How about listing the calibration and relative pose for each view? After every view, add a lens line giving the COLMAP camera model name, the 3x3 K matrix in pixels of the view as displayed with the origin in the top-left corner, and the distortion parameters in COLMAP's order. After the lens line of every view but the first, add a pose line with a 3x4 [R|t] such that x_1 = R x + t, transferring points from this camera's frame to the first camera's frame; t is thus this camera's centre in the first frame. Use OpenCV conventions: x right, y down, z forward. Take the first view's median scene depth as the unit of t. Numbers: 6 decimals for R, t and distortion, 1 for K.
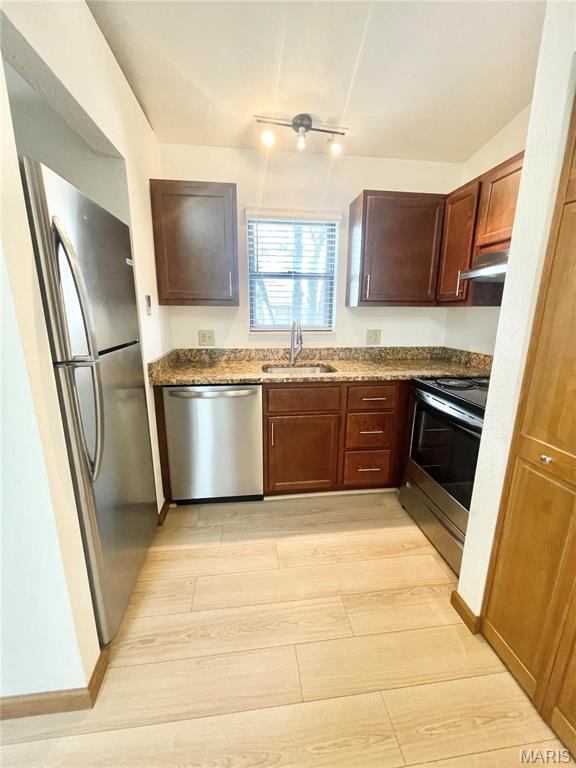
lens RADIAL K [[310.2, 0, 286.9], [0, 310.2, 381.9], [0, 0, 1]] dist [0.001496, 0.000221]
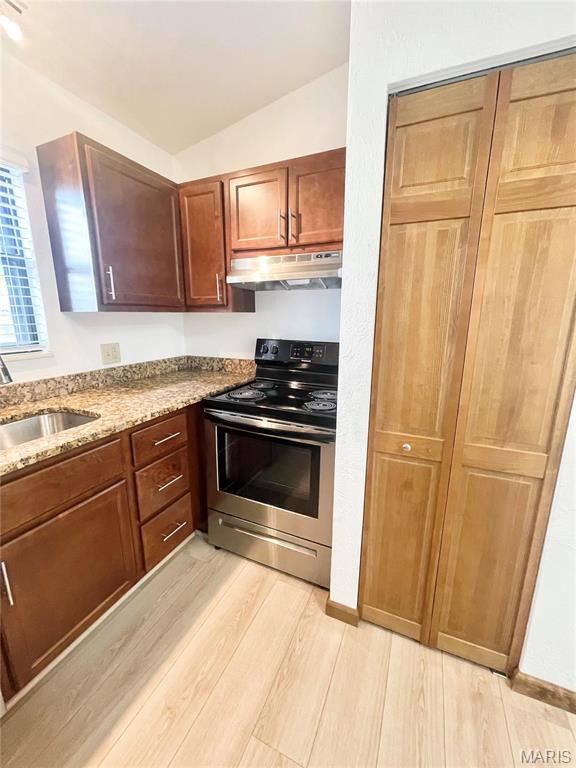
lens RADIAL K [[309.0, 0, 285.5], [0, 309.0, 381.5], [0, 0, 1]] dist [-0.002460, 0.000196]
pose [[0.523261, -0.184656, 0.831925, -0.151374], [0.192670, 0.976597, 0.095583, -0.089413], [-0.830106, 0.110272, 0.546593, 0.345909]]
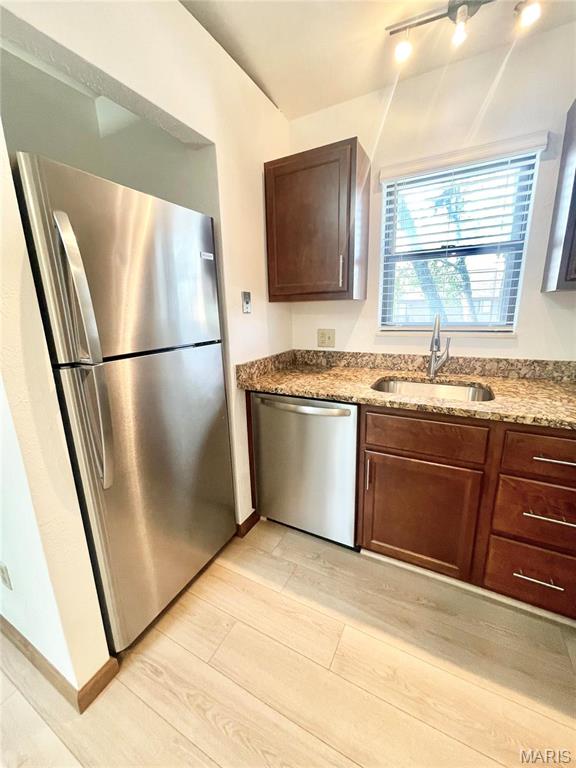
lens RADIAL K [[309.0, 0, 285.5], [0, 309.0, 381.5], [0, 0, 1]] dist [-0.002460, 0.000196]
pose [[0.812442, 0.106903, -0.573158, 0.179181], [-0.101143, 0.993984, 0.042026, -0.055482], [0.574202, 0.023827, 0.818367, 0.281766]]
